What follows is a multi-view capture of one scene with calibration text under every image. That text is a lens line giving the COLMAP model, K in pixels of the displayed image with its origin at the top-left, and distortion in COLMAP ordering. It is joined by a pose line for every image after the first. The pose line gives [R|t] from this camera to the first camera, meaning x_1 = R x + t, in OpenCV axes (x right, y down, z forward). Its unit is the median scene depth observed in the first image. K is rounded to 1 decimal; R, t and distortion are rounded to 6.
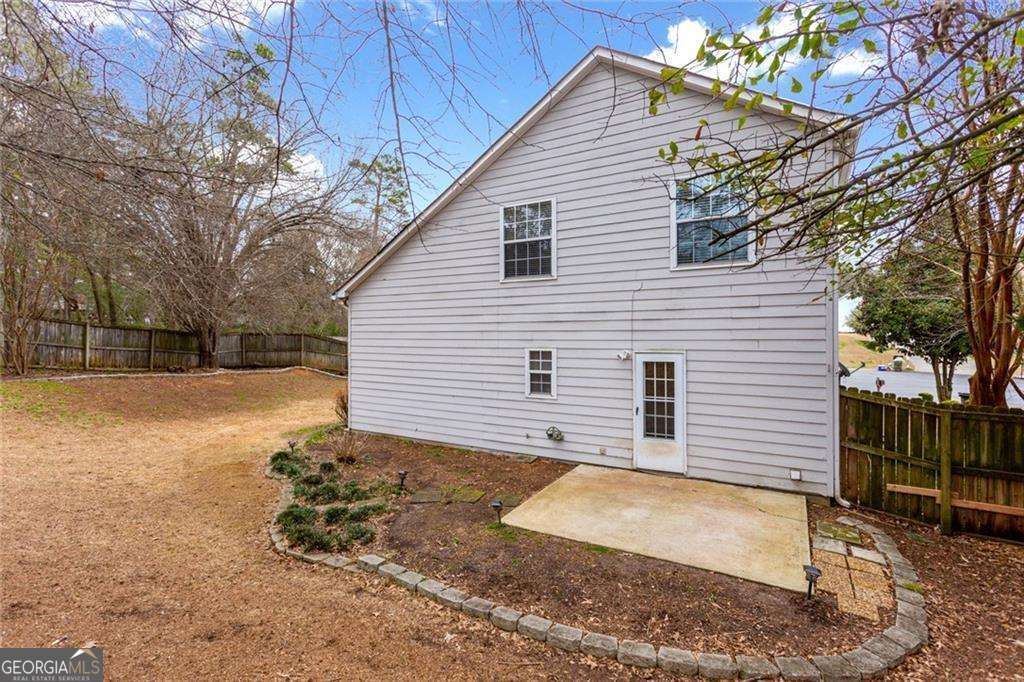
lens RADIAL K [[499.0, 0, 513.0], [0, 499.0, 332.2], [0, 0, 1]] dist [0.003204, 0.000334]
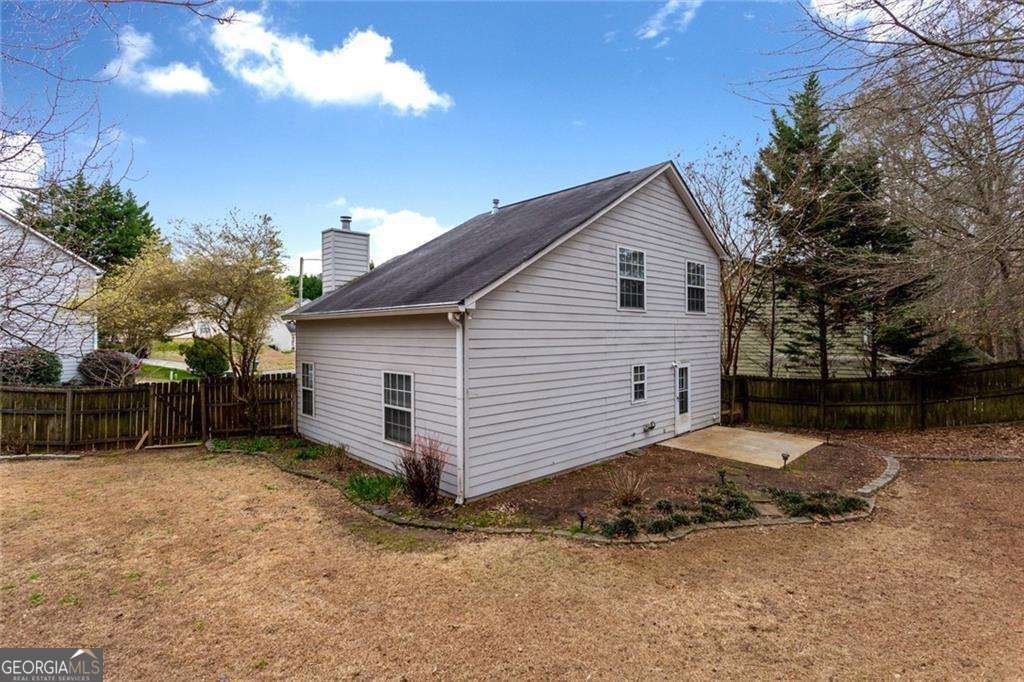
lens RADIAL K [[487.6, 0, 512.0], [0, 487.6, 341.0], [0, 0, 1]] dist [-0.000079, -0.000061]
pose [[0.253687, -0.009650, 0.967238, -1.244249], [0.004336, 0.999952, 0.008839, -0.040618], [-0.967277, 0.001952, 0.253716, 0.989854]]
